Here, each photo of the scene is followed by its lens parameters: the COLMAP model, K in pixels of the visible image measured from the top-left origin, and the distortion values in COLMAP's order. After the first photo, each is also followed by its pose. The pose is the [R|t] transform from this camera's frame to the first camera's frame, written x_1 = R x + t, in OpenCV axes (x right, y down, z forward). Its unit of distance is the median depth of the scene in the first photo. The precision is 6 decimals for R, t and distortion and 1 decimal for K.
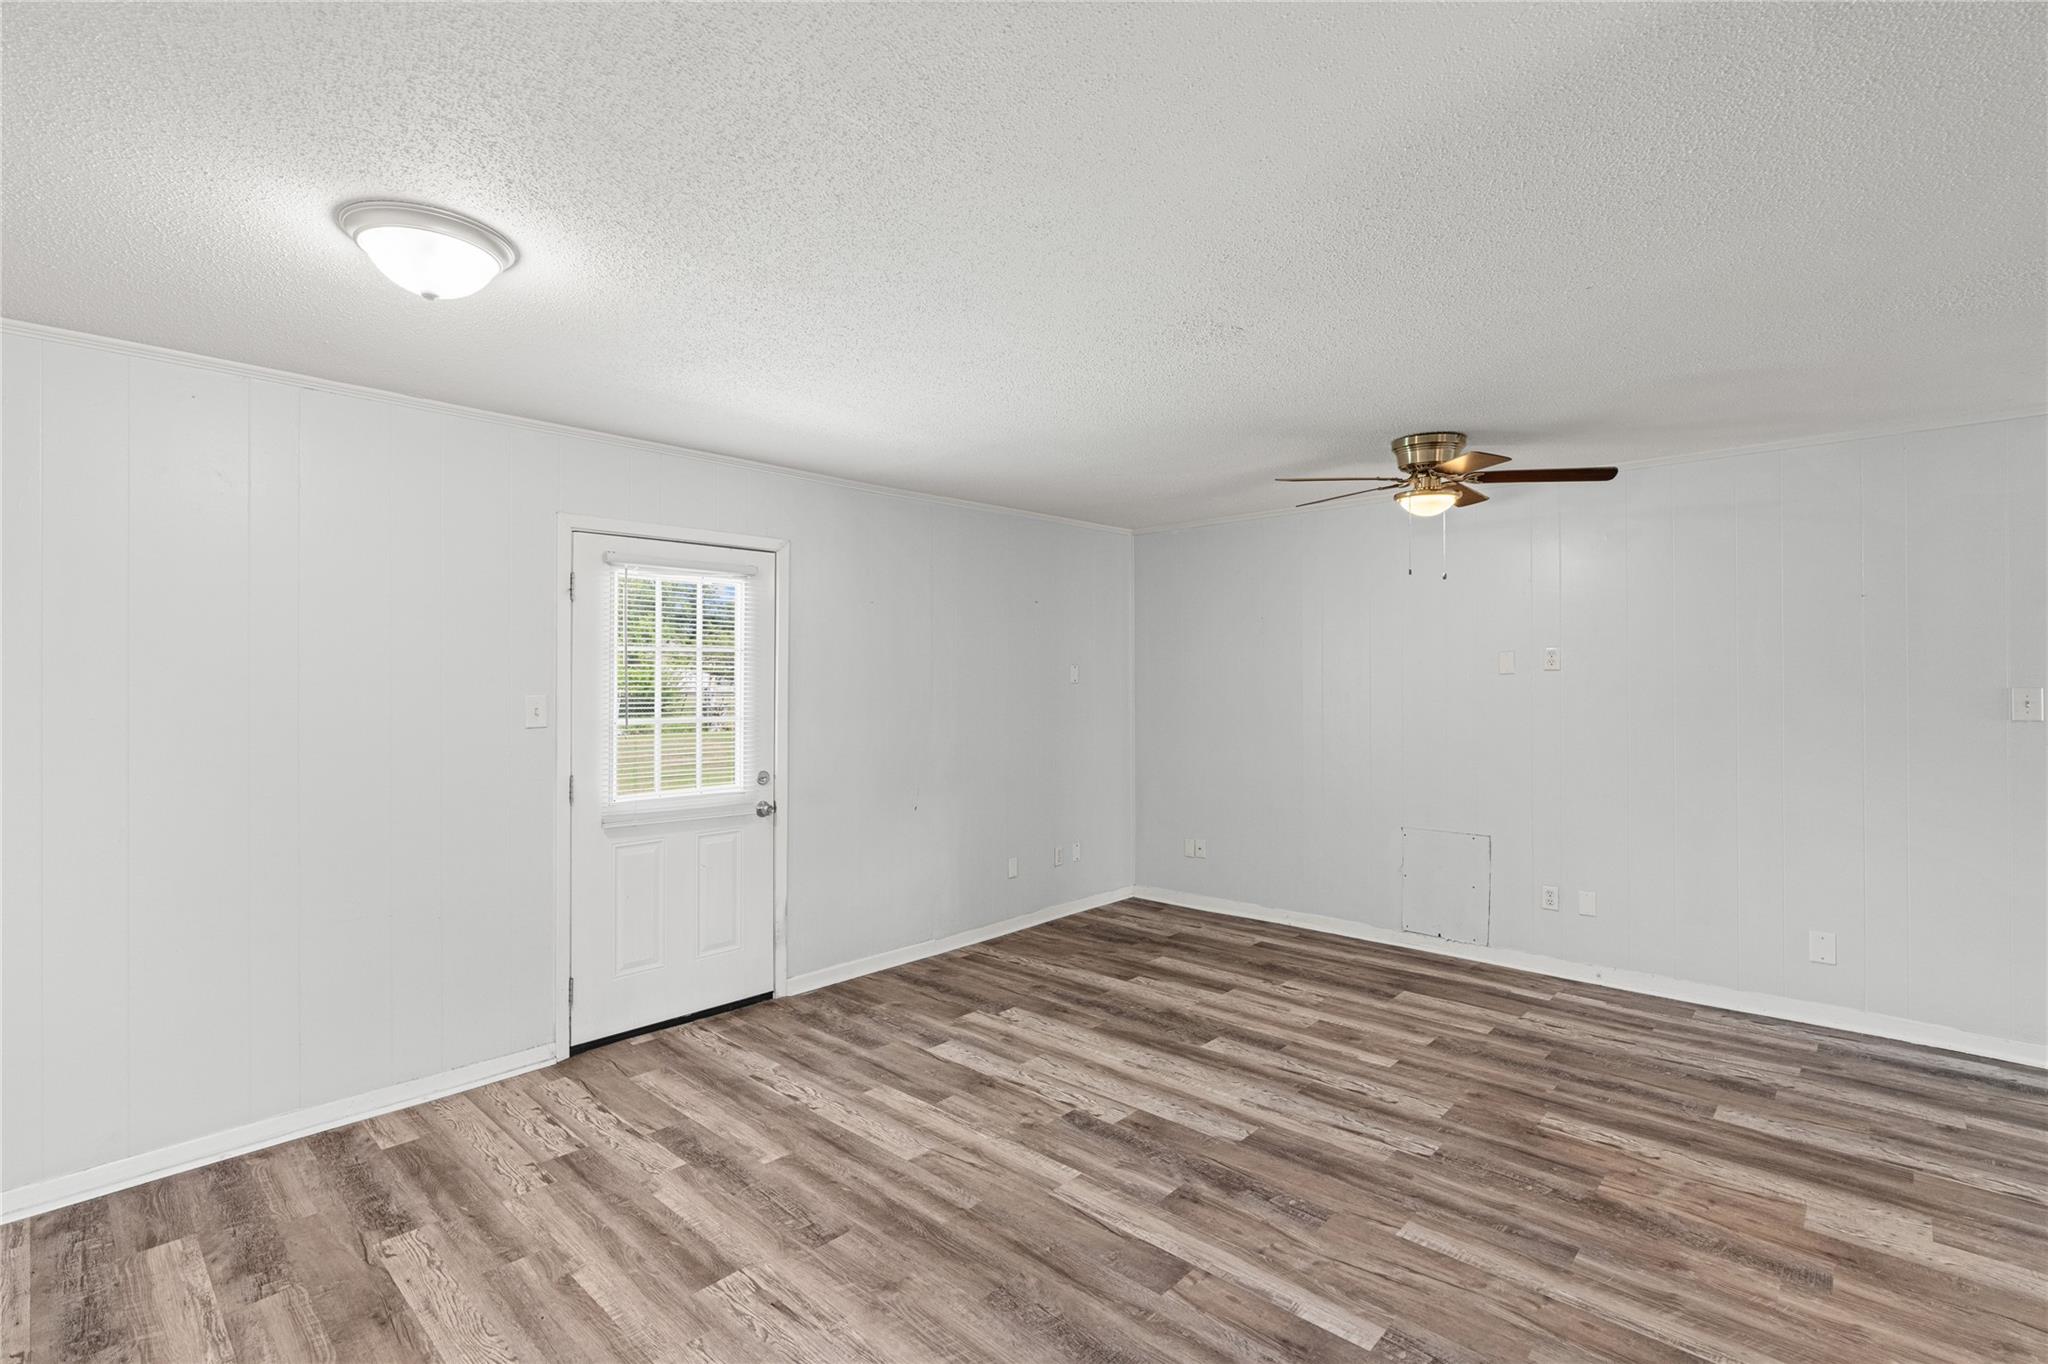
lens RADIAL K [[935.3, 0, 1005.7], [0, 935.3, 674.5], [0, 0, 1]] dist [-0.002400, 0.000372]
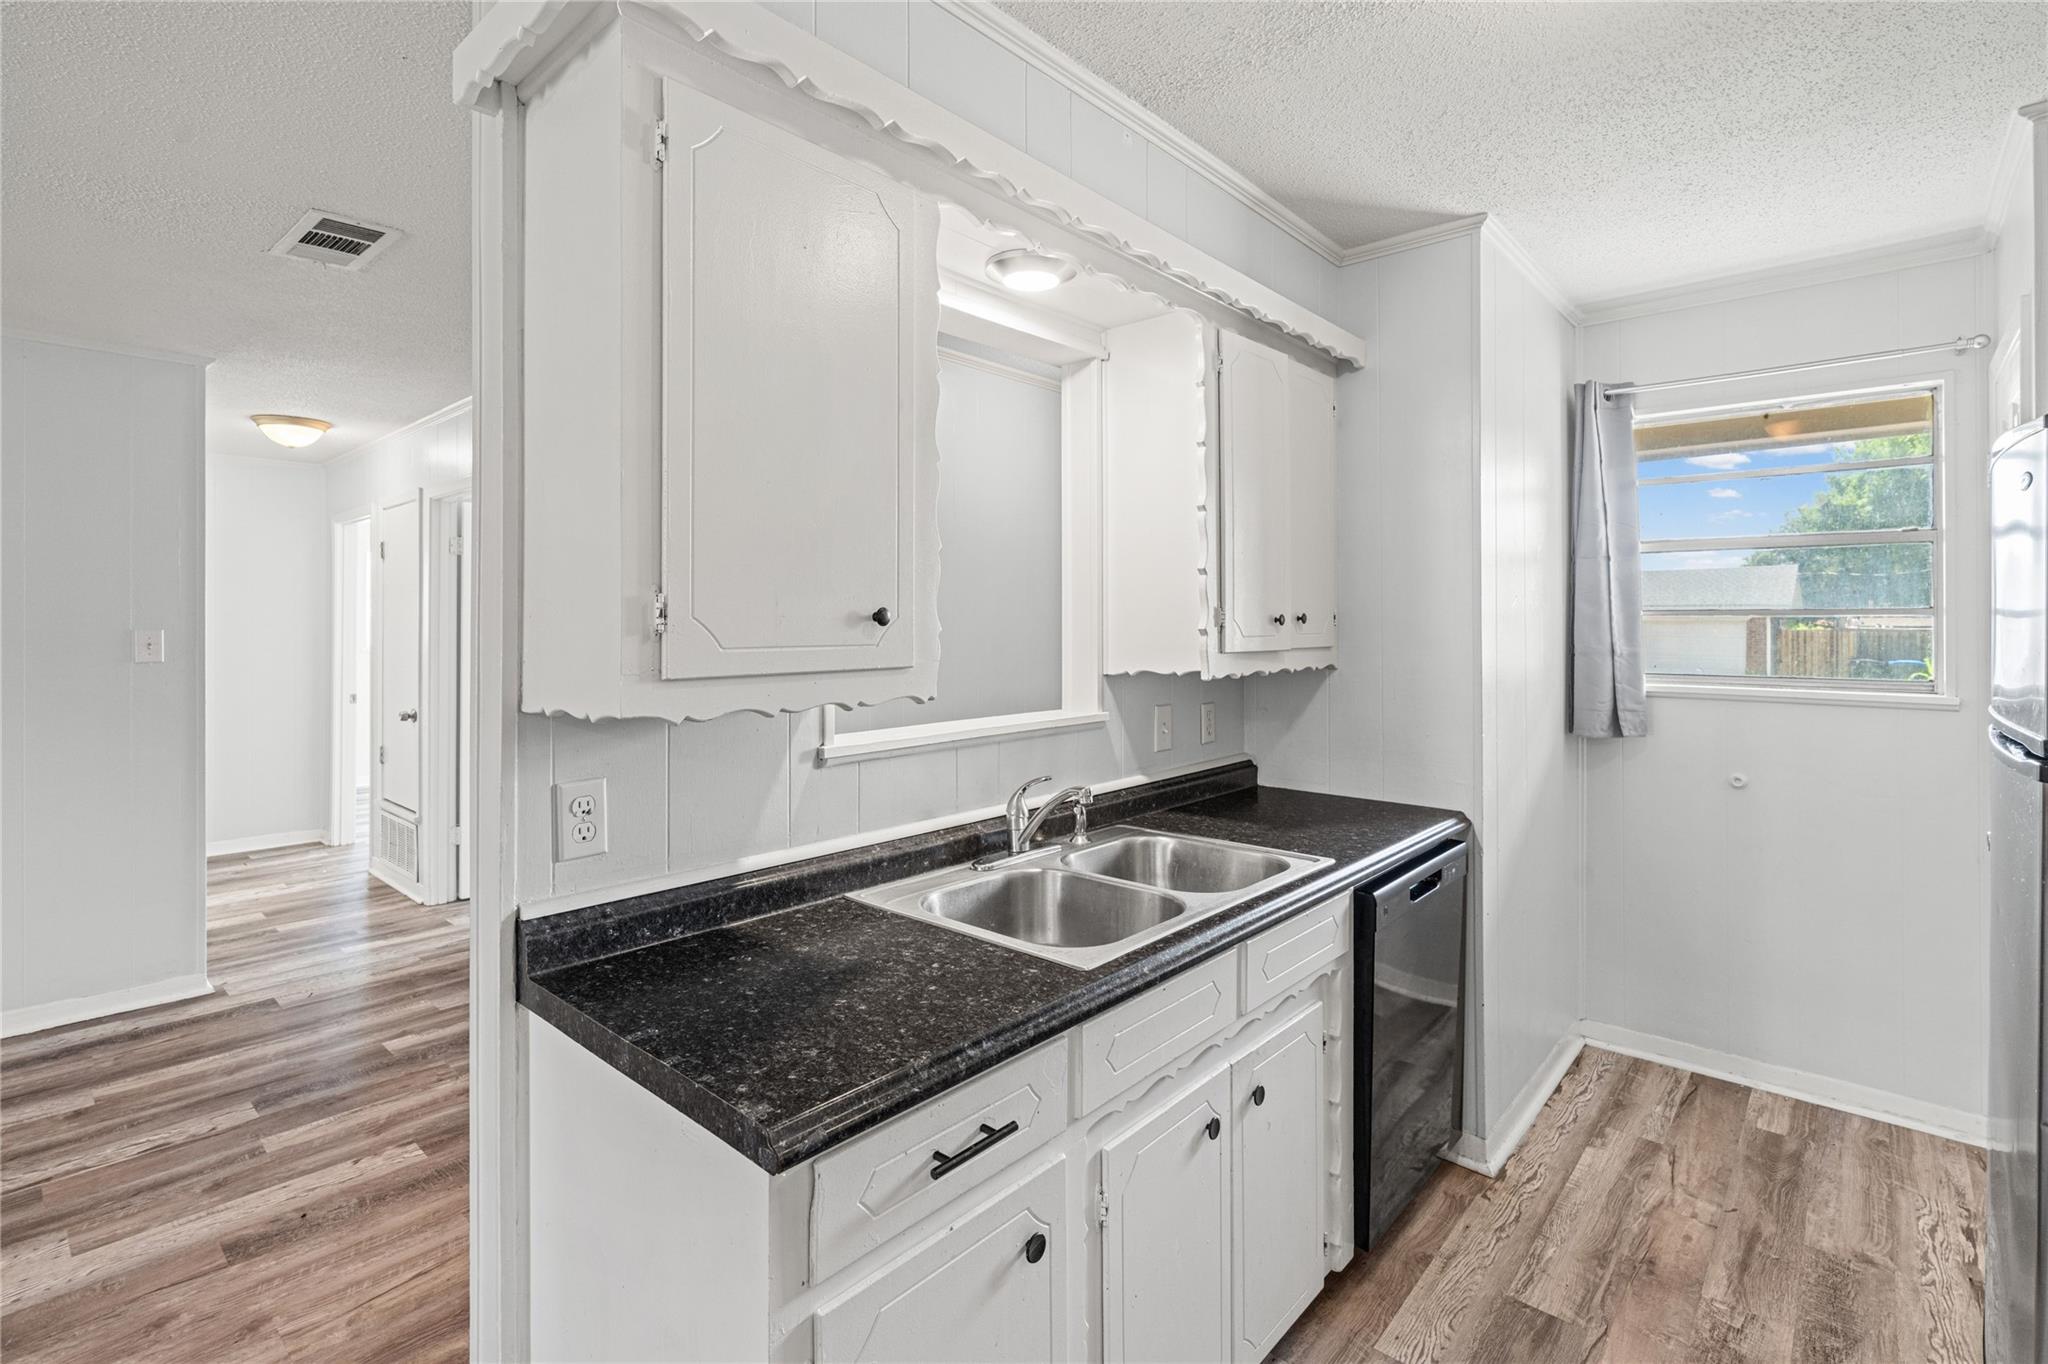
lens RADIAL K [[948.2, 0, 1028.7], [0, 948.2, 620.9], [0, 0, 1]] dist [-0.002268, 0.000163]
pose [[-0.030280, 0.006089, 0.999523, 0.054281], [-0.005448, 0.999966, -0.006257, 0.006926], [-0.999527, -0.005635, -0.030246, 0.095055]]
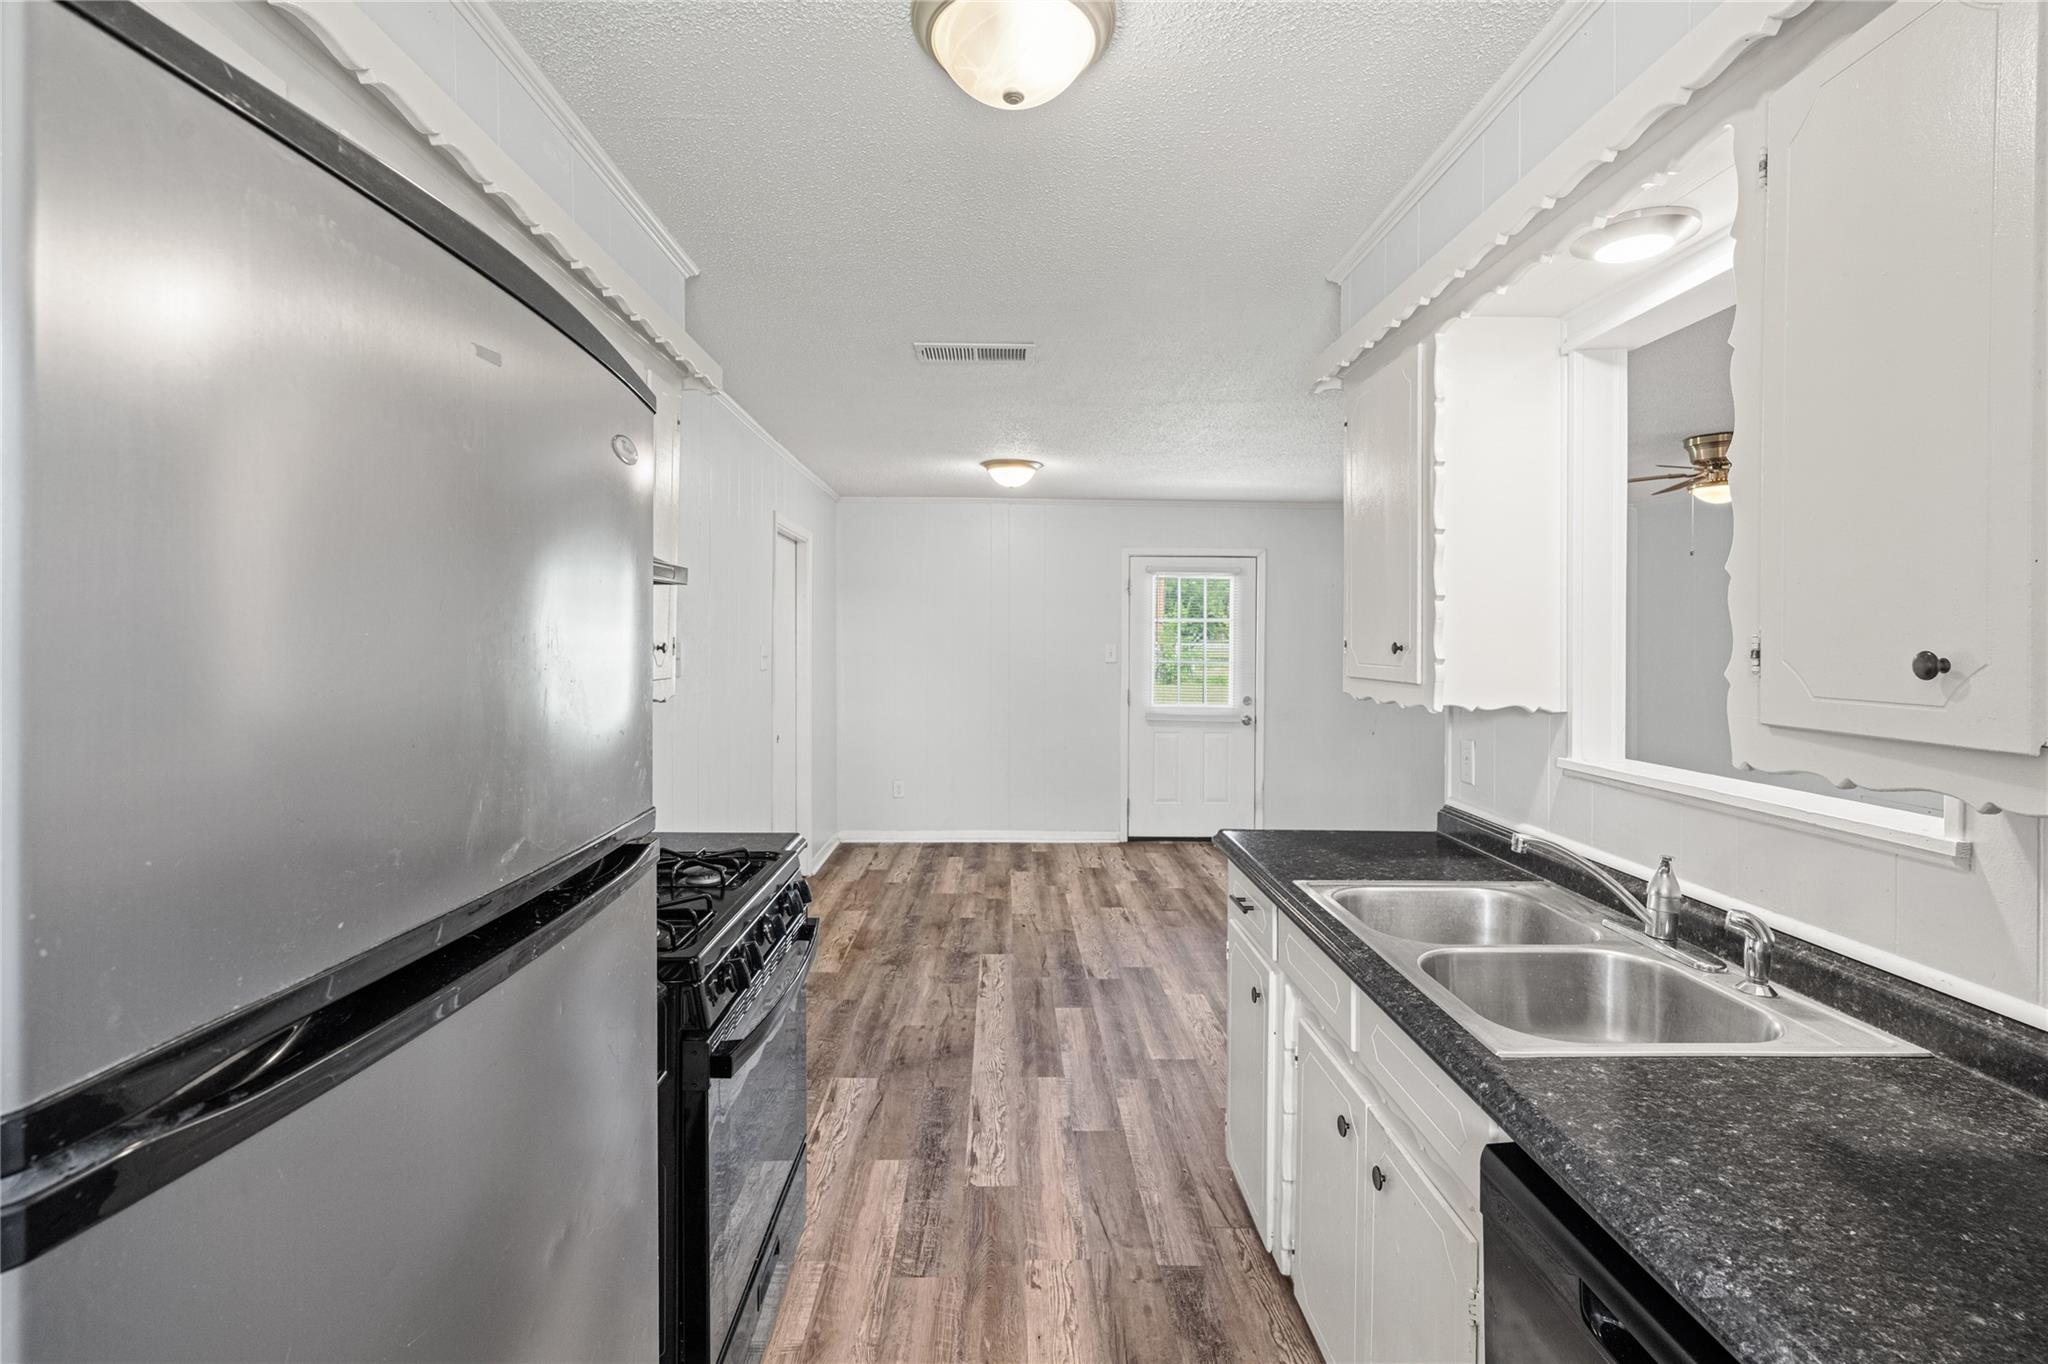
lens RADIAL K [[942.9, 0, 1014.4], [0, 942.9, 637.1], [0, 0, 1]] dist [-0.001567, 0.000363]
pose [[0.698476, 0.008681, -0.715581, 0.765620], [-0.005973, 0.999962, 0.006300, -0.005468], [0.715608, -0.000127, 0.698502, -0.497927]]
